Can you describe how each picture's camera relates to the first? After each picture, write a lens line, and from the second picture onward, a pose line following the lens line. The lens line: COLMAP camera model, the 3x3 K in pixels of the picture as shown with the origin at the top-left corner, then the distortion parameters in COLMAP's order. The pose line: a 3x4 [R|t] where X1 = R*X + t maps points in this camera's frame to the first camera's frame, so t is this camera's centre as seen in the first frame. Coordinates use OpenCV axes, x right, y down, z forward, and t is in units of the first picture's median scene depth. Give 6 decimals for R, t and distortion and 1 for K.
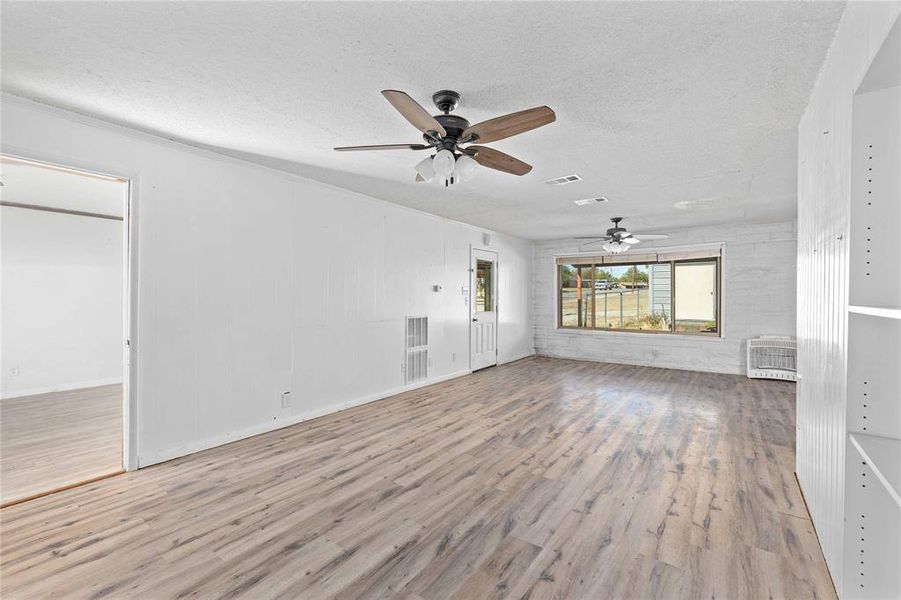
lens RADIAL K [[376.1, 0, 448.5], [0, 376.1, 298.0], [0, 0, 1]] dist [0.000472, -0.000095]
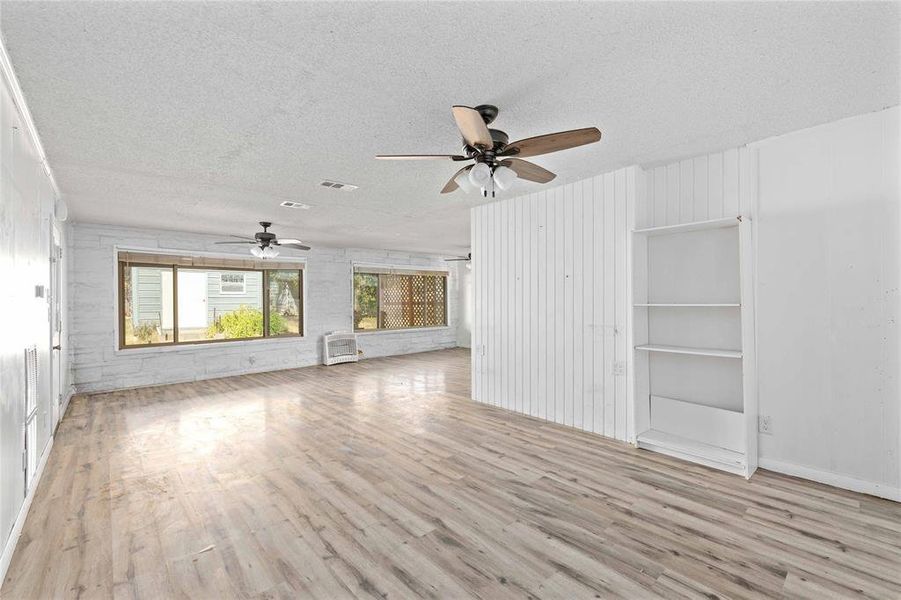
lens RADIAL K [[376.1, 0, 448.5], [0, 376.1, 298.0], [0, 0, 1]] dist [0.000472, -0.000095]
pose [[0.216700, 0.003665, 0.976231, -0.825509], [0.015279, 0.999858, -0.007145, -0.008425], [-0.976119, 0.016464, 0.216613, 0.688451]]
